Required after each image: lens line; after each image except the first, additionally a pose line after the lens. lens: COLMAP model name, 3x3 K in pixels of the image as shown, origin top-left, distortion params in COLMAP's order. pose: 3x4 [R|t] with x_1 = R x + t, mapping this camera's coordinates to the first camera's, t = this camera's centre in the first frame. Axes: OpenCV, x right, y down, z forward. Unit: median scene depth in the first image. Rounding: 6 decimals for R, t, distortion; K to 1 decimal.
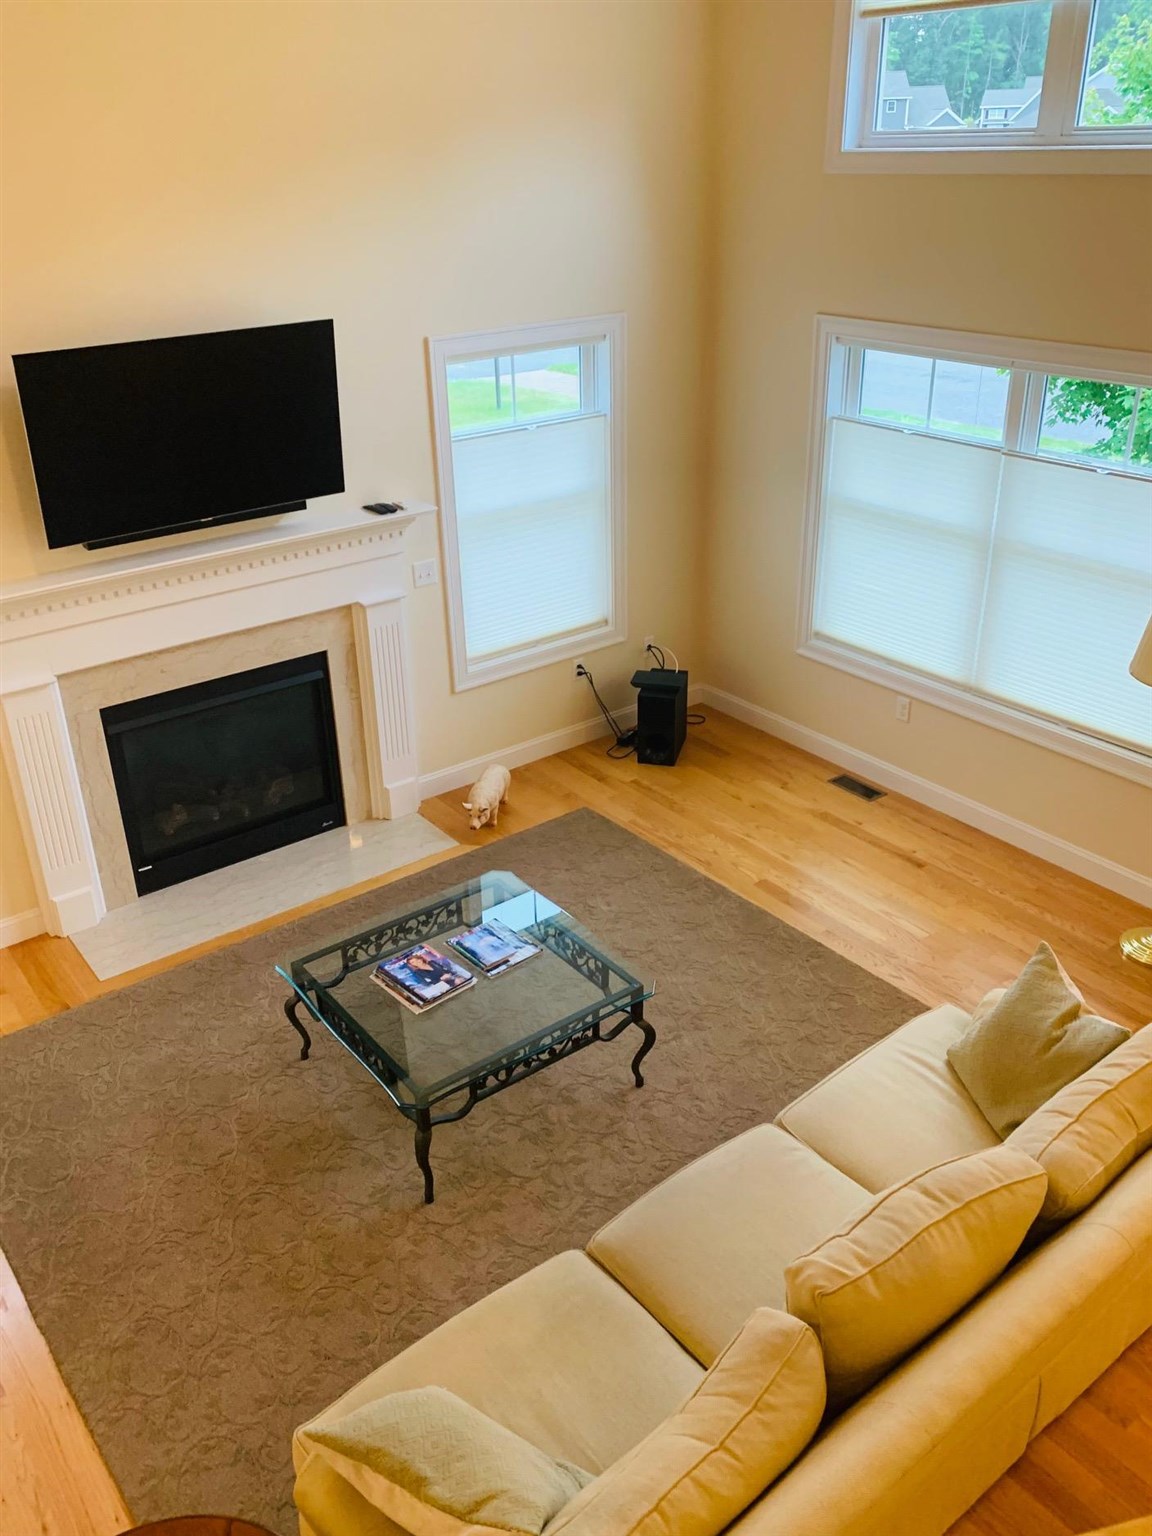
lens RADIAL K [[1253.7, 0, 576.0], [0, 1253.7, 768.0], [0, 0, 1]] dist [0.005068, 0.006960]
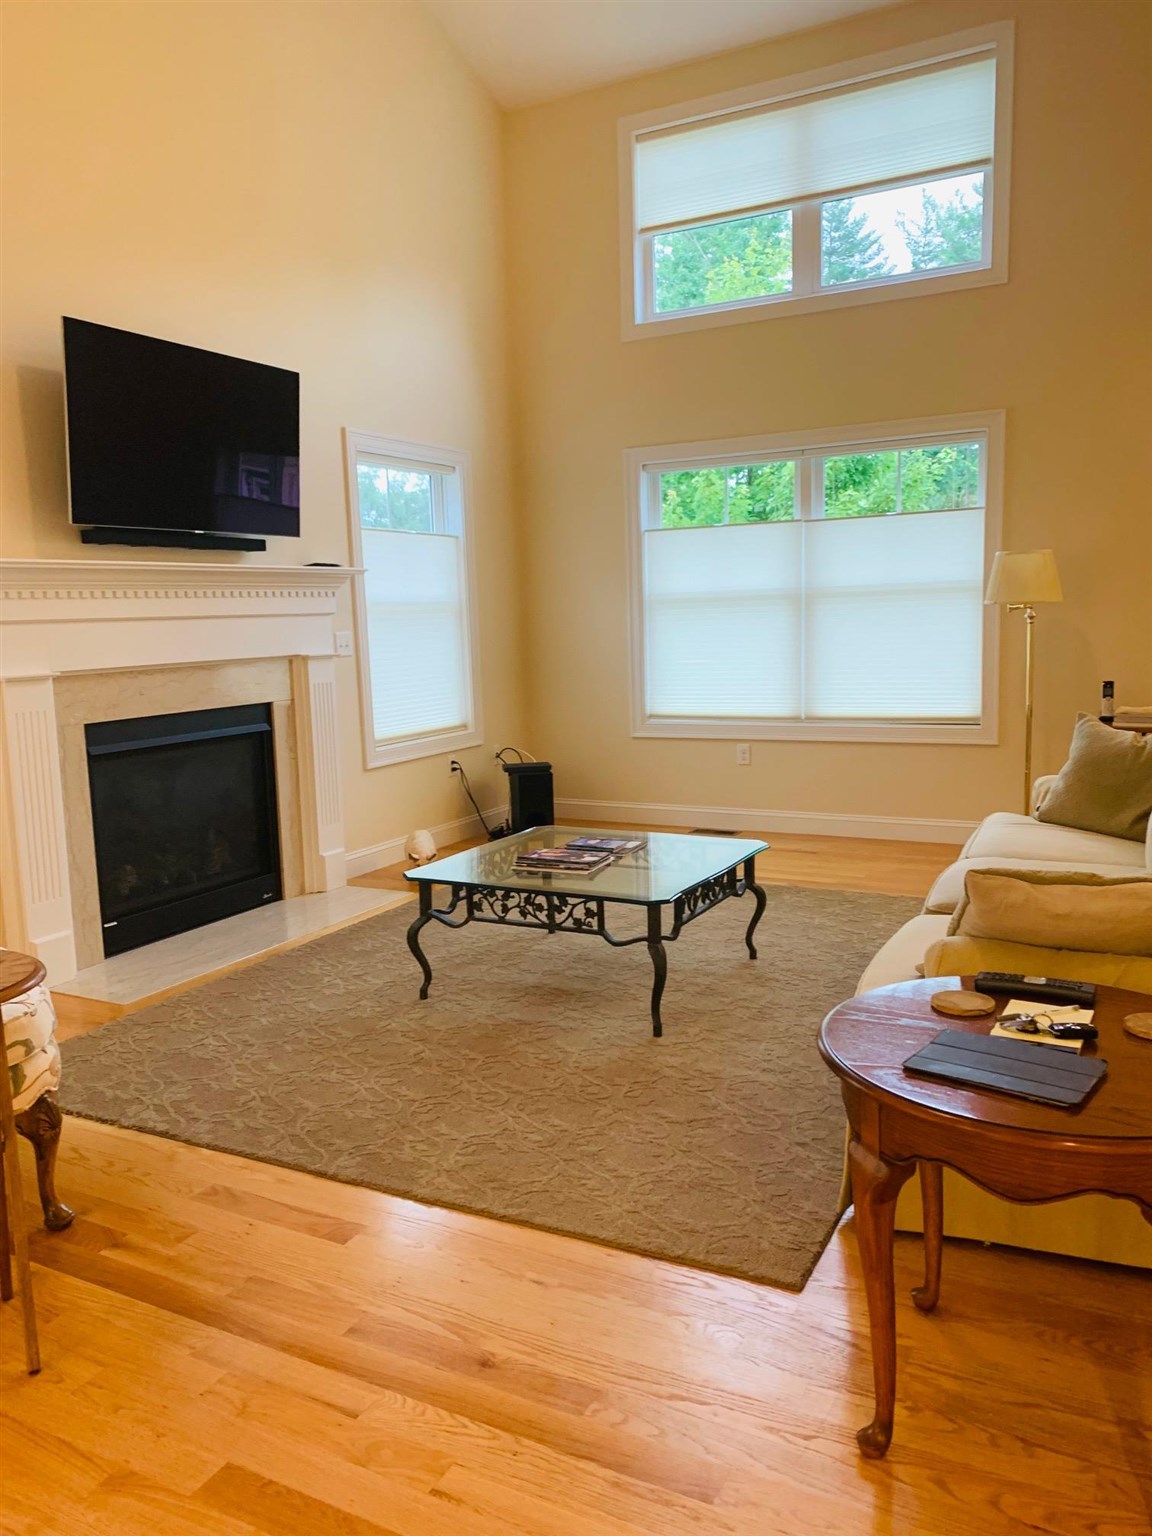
lens RADIAL K [[1158.6, 0, 576.0], [0, 1158.6, 768.0], [0, 0, 1]] dist [0.012577, -0.048884]
pose [[0.912583, -0.071270, 0.402633, -0.358504], [0.200264, 0.936410, -0.288151, 0.274304], [-0.356493, 0.343594, 0.868824, 0.126372]]
